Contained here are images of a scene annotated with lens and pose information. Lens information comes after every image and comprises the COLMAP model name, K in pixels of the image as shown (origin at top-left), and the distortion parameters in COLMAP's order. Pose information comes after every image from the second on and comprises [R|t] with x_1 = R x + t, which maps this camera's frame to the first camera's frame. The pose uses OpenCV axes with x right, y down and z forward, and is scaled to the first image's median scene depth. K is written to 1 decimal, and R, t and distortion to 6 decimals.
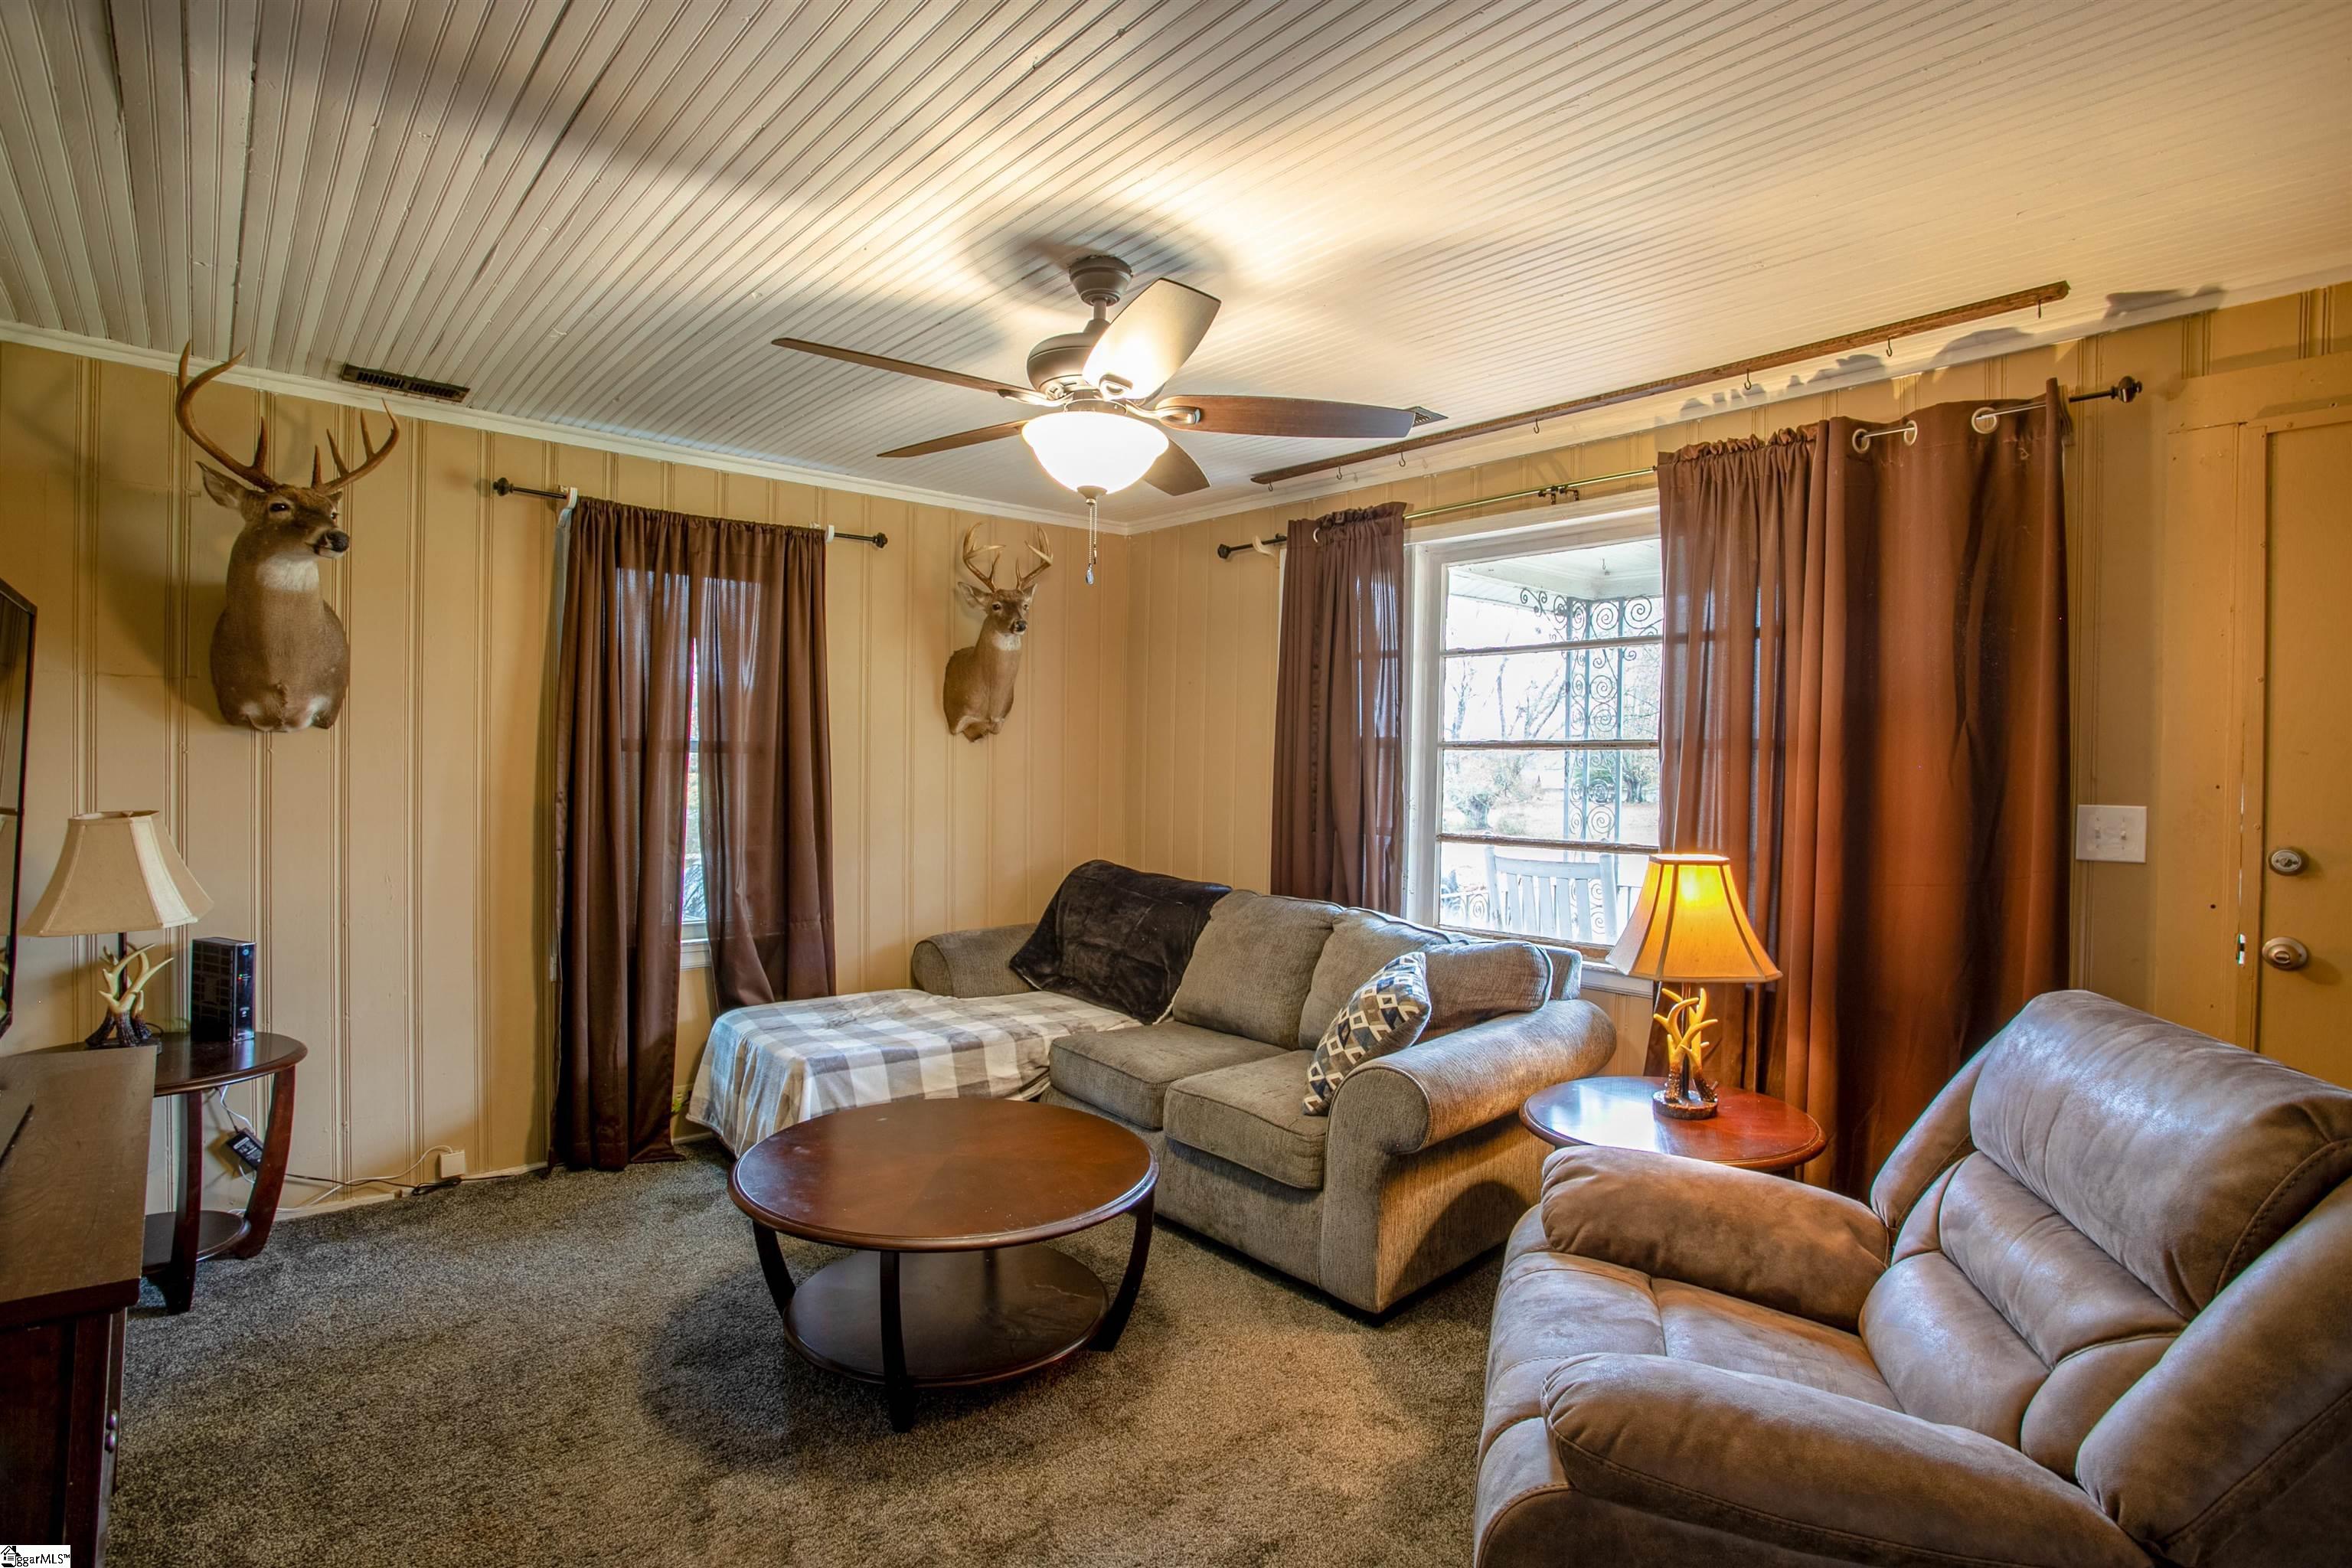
lens RADIAL K [[1152.7, 0, 1180.3], [0, 1152.7, 795.1], [0, 0, 1]] dist [-0.030592, 0.003089]
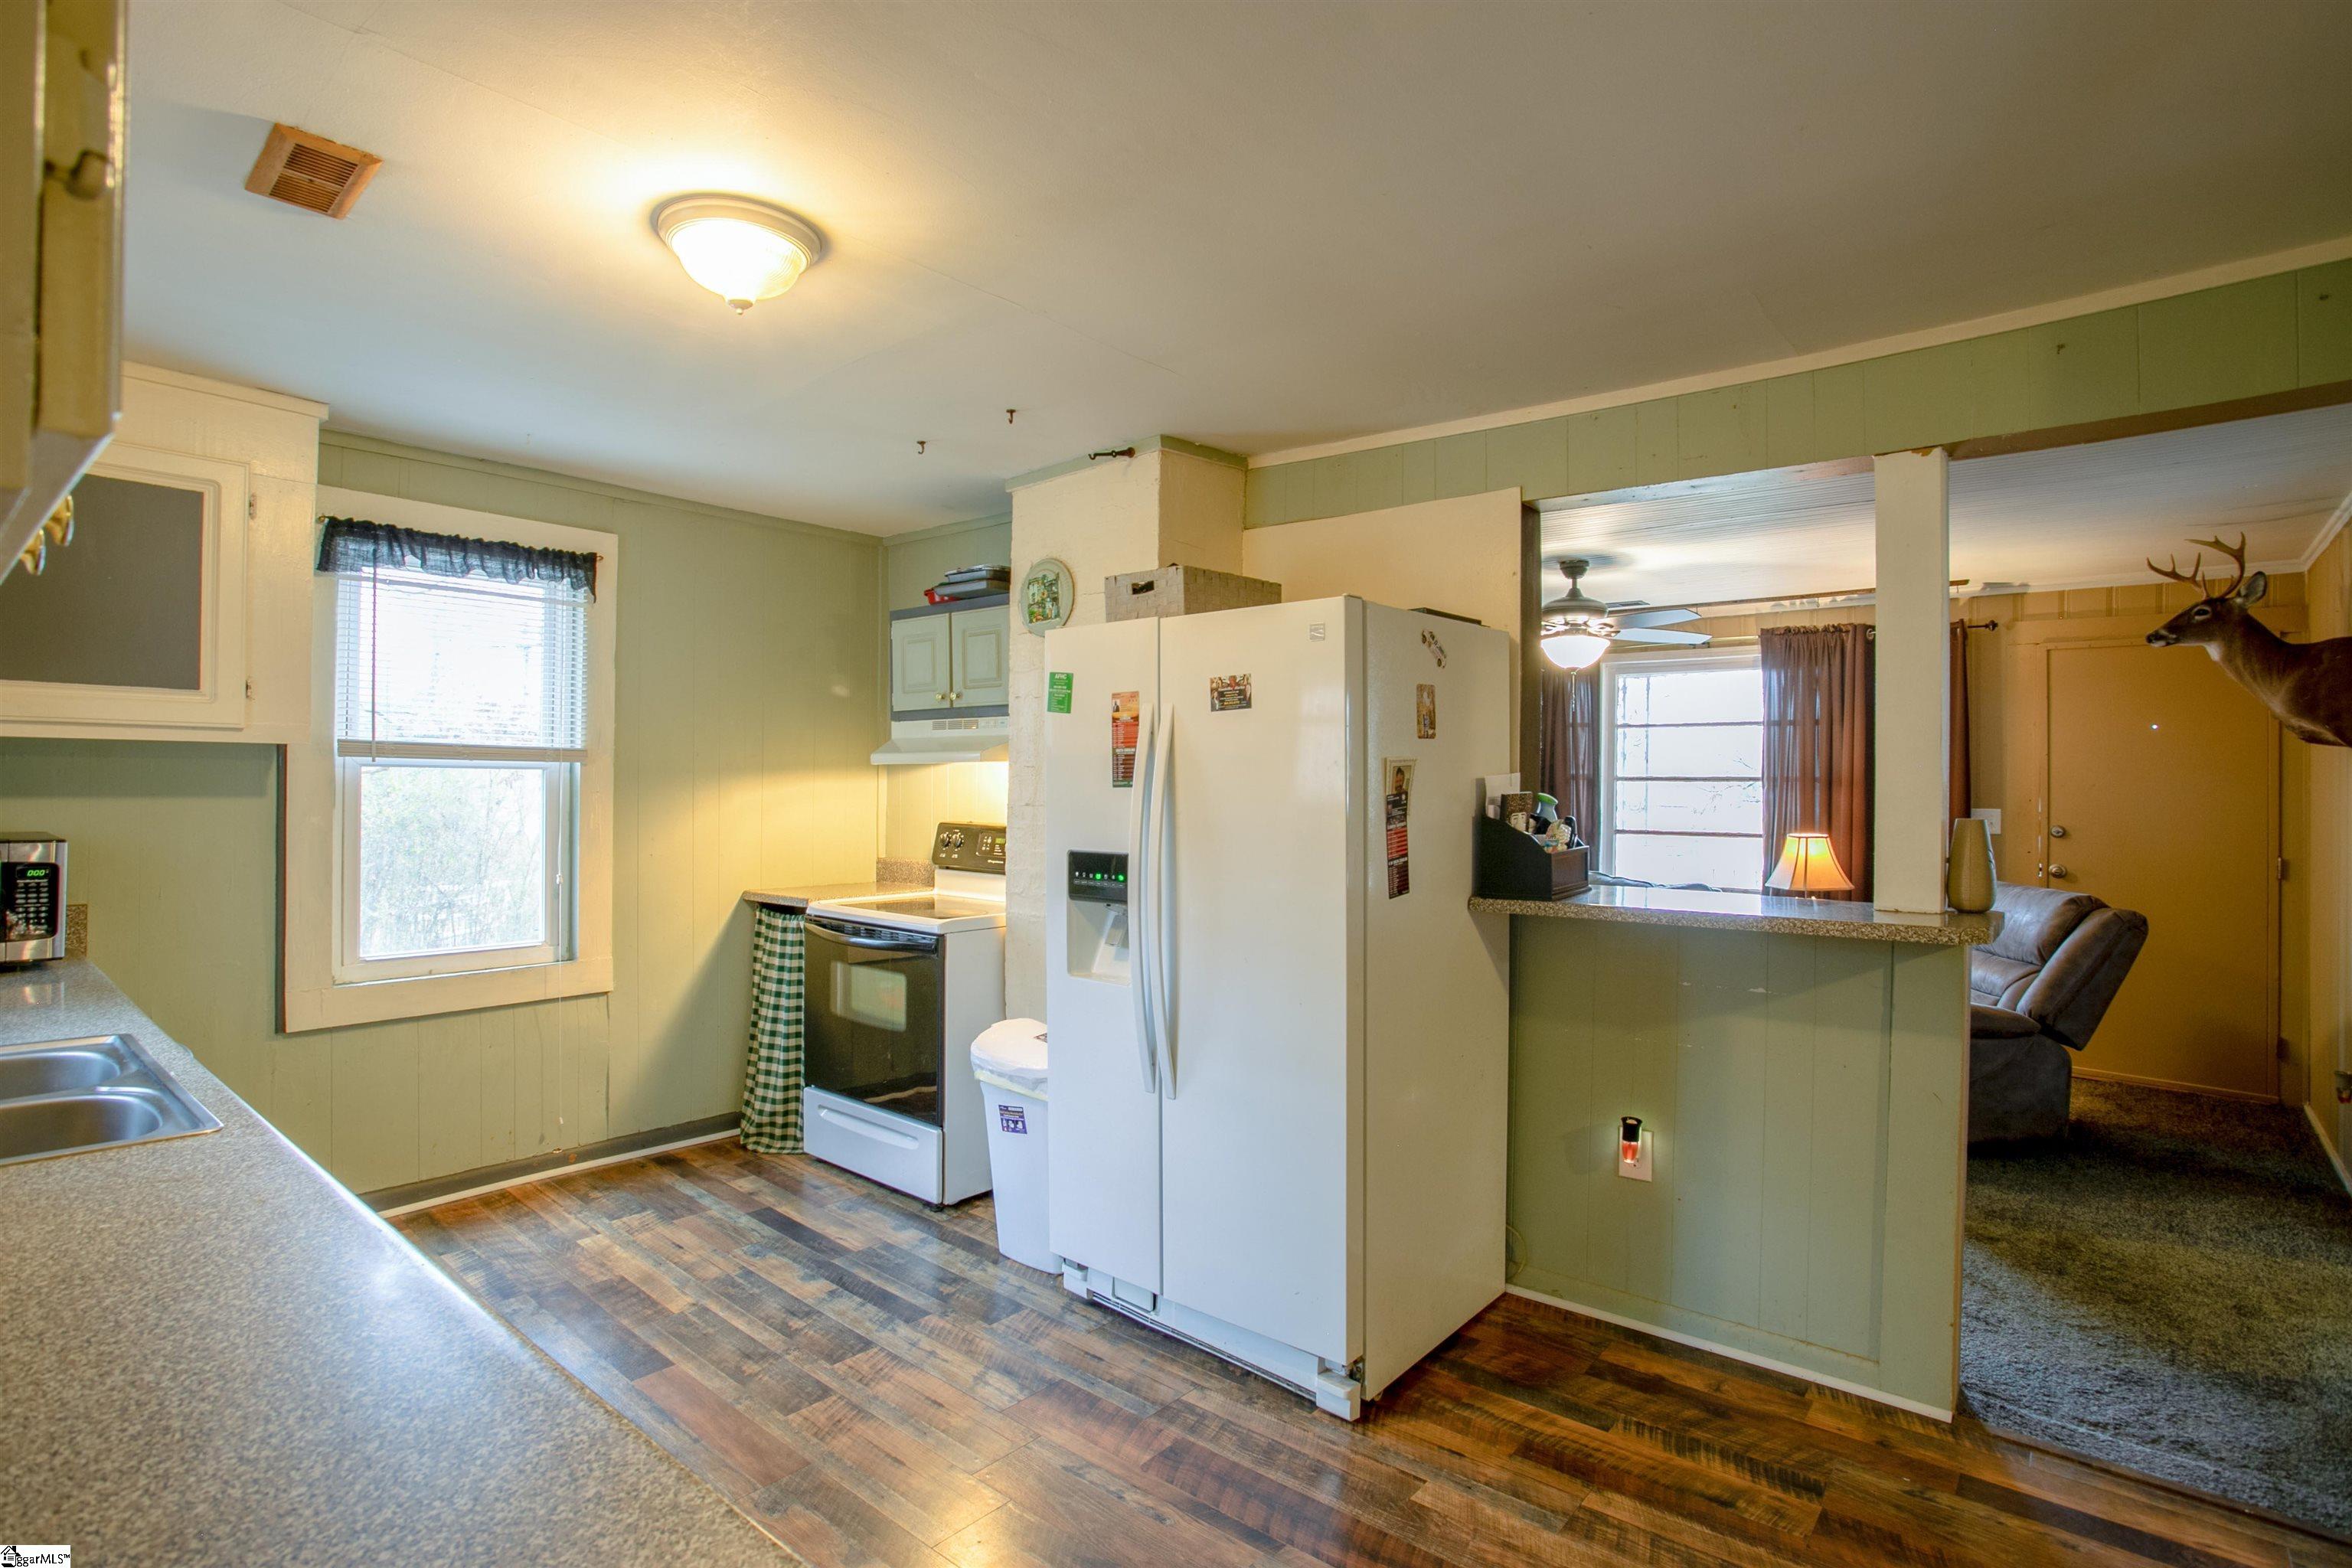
lens RADIAL K [[1152.7, 0, 1185.7], [0, 1152.7, 786.8], [0, 0, 1]] dist [-0.030592, 0.003089]
pose [[0.989253, -0.004199, 0.146156, -1.110899], [0.006269, 0.999886, -0.013709, -0.012965], [-0.146082, 0.014478, 0.989166, -1.030506]]
